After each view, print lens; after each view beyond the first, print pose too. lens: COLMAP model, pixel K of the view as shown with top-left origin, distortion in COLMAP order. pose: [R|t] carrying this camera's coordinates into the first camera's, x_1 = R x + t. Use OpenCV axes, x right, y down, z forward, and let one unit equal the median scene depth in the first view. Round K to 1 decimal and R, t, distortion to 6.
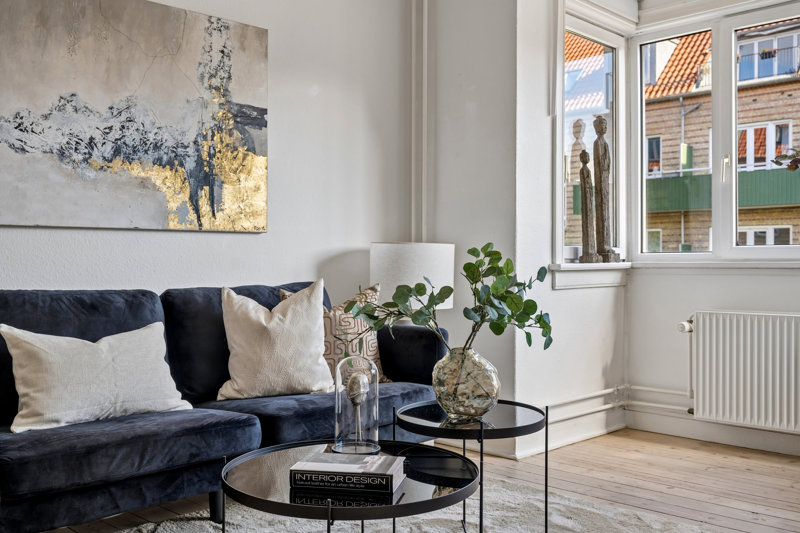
lens RADIAL K [[795.5, 0, 404.1], [0, 795.5, 265.2], [0, 0, 1]] dist [0.000786, 0.000000]
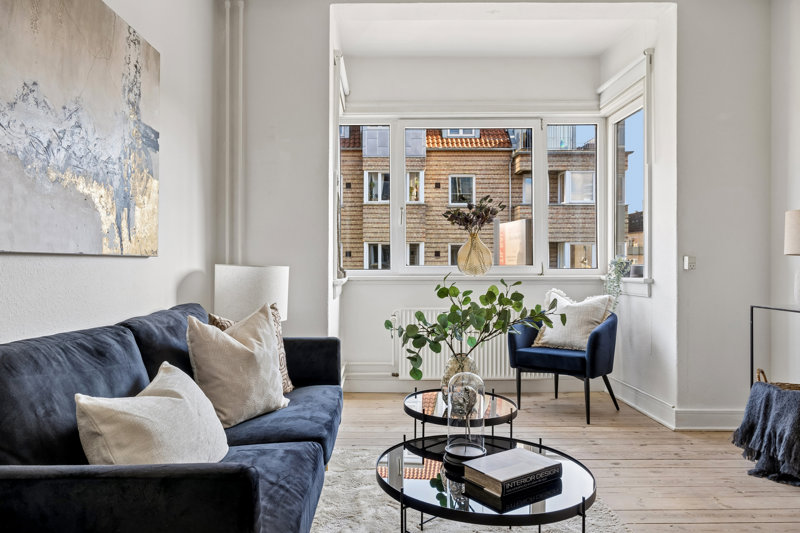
lens RADIAL K [[548.1, 0, 376.7], [0, 548.1, 264.3], [0, 0, 1]] dist [-0.004490, 0.003696]
pose [[0.714538, -0.000031, 0.699596, -0.516604], [0.003110, 0.999990, -0.003132, -0.031896], [-0.699590, 0.004414, 0.714531, 0.358656]]
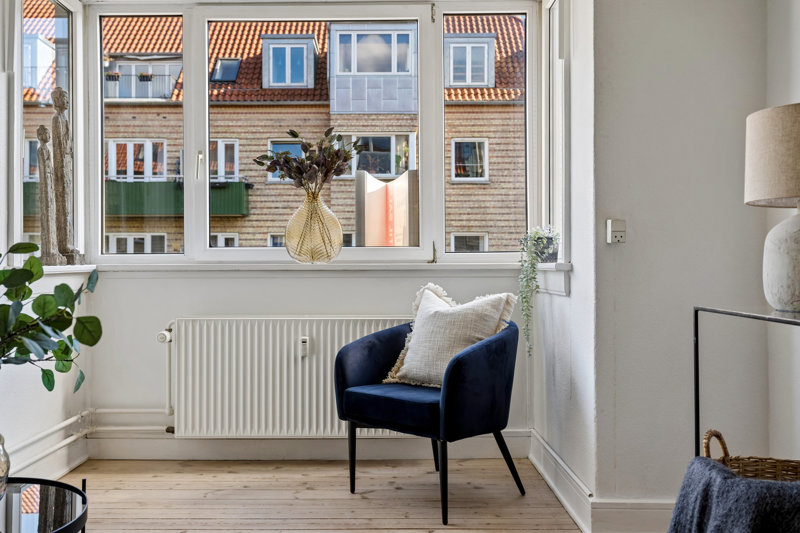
lens RADIAL K [[728.6, 0, 382.3], [0, 728.6, 259.9], [0, 0, 1]] dist [0.025140, 0.000000]
pose [[0.720105, 0.004204, 0.693852, -0.054424], [0.004722, 0.999929, -0.010959, 0.001727], [-0.693849, 0.011168, 0.720034, 0.306191]]
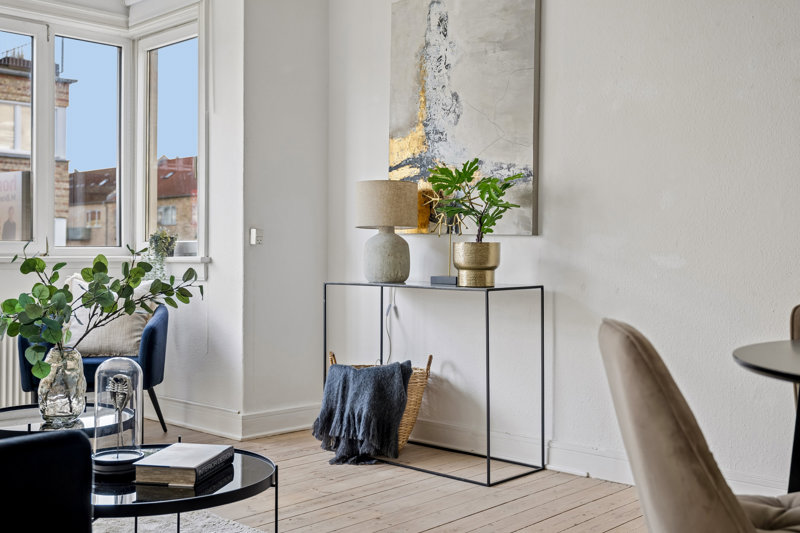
lens RADIAL K [[893.2, 0, 401.1], [0, 893.2, 233.4], [0, 0, 1]] dist [0.005567, 0.000000]
pose [[-0.013772, 0.025112, 0.999590, -0.795495], [0.004108, 0.999678, -0.025057, -0.003784], [-0.999897, 0.003761, -0.013870, 0.478918]]
